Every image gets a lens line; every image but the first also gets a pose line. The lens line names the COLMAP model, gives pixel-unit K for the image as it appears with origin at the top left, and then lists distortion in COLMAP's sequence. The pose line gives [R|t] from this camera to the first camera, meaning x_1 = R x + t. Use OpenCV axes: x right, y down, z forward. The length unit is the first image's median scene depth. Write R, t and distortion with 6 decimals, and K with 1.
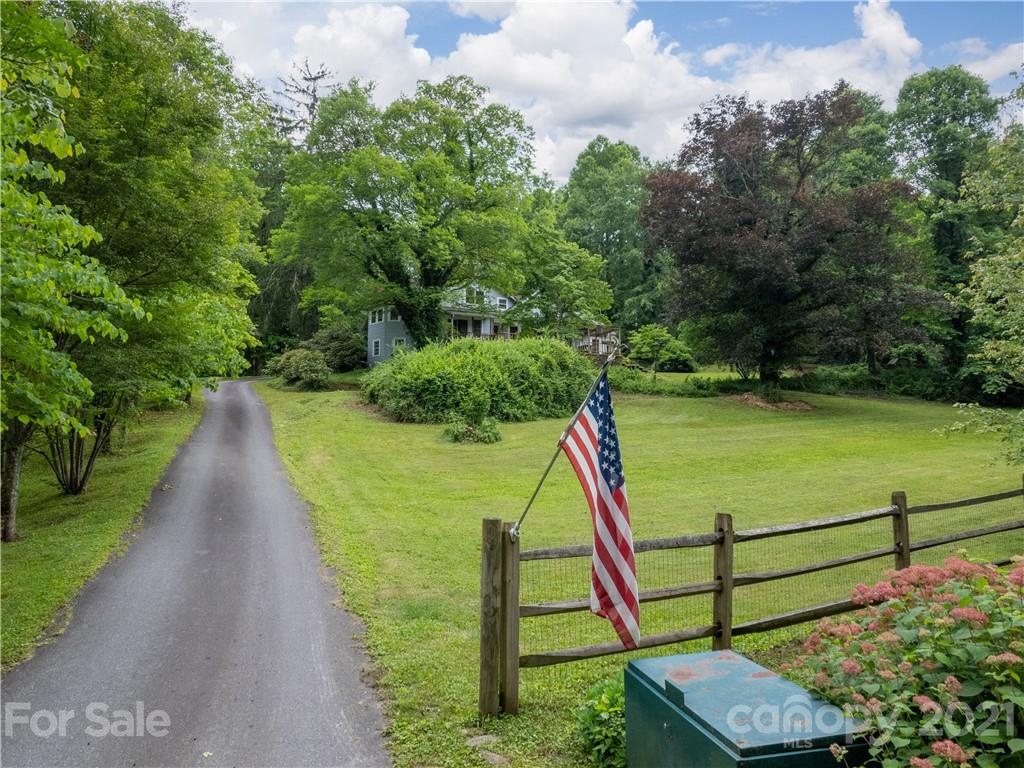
lens RADIAL K [[747.6, 0, 515.3], [0, 747.6, 387.0], [0, 0, 1]] dist [-0.068800, 0.039617]
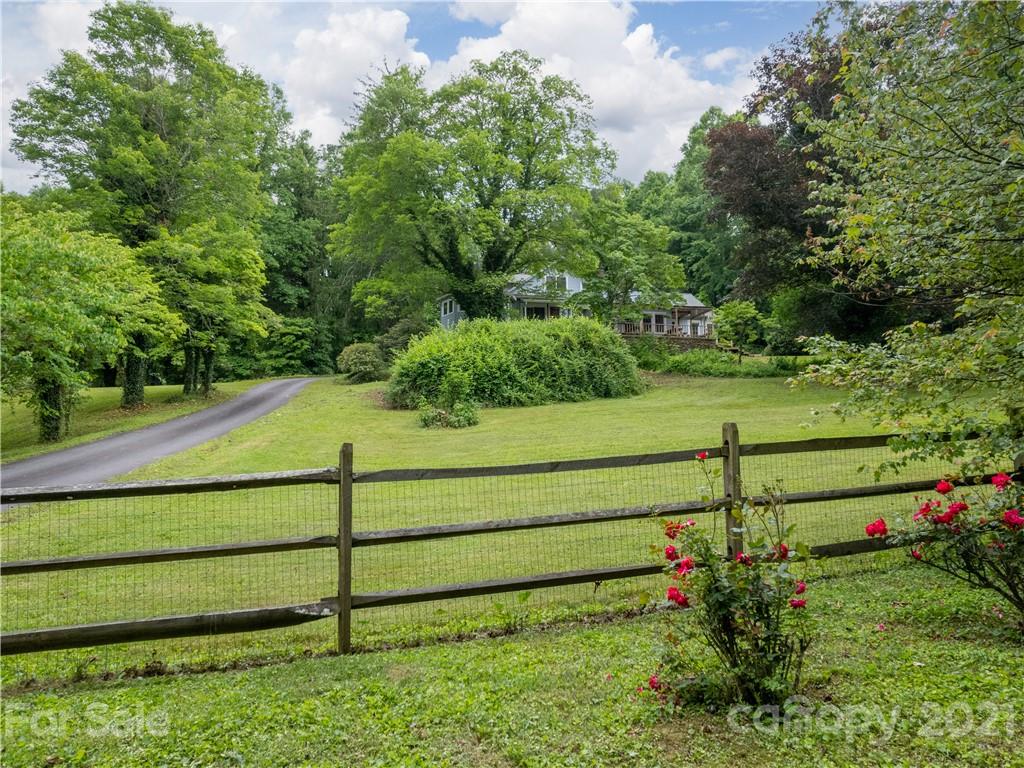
lens RADIAL K [[747.6, 0, 508.8], [0, 747.6, 389.3], [0, 0, 1]] dist [-0.068800, 0.039617]
pose [[0.973658, -0.027538, -0.226345, 0.146461], [0.028417, 0.999596, 0.000625, 0.018599], [0.226236, -0.007041, 0.974047, 0.080697]]
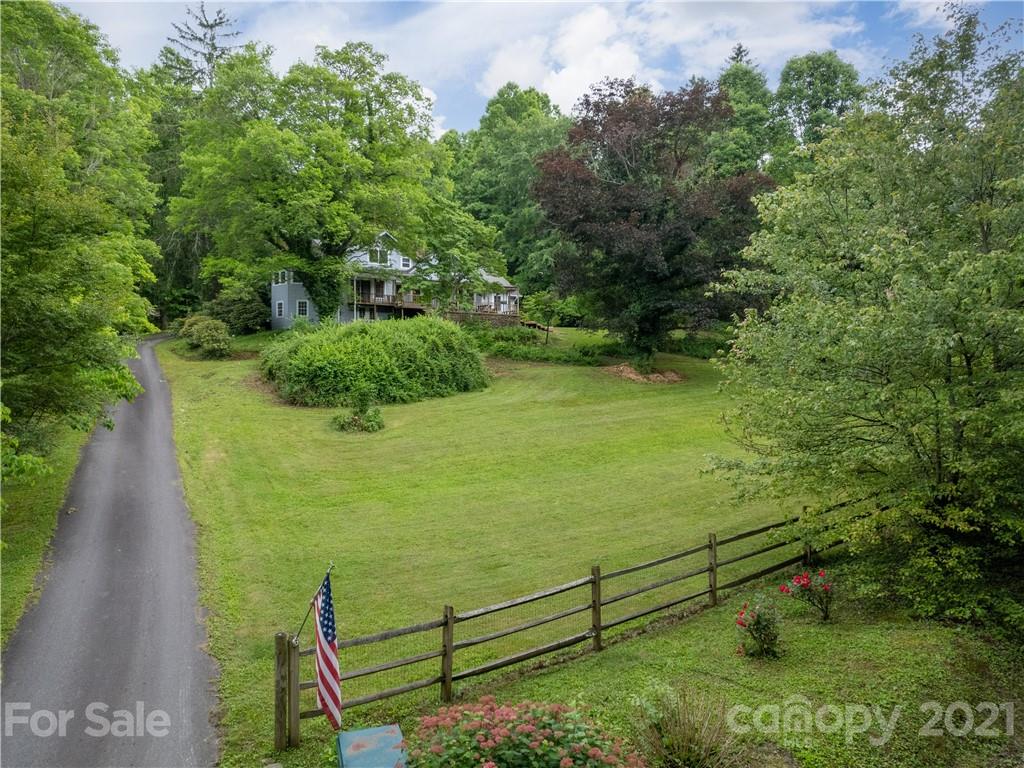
lens RADIAL K [[747.6, 0, 519.4], [0, 747.6, 387.8], [0, 0, 1]] dist [-0.068800, 0.039617]
pose [[0.994044, -0.001359, 0.108971, 0.039263], [-0.009672, 0.994876, 0.100642, -0.066329], [-0.108550, -0.101097, 0.988937, -0.076149]]
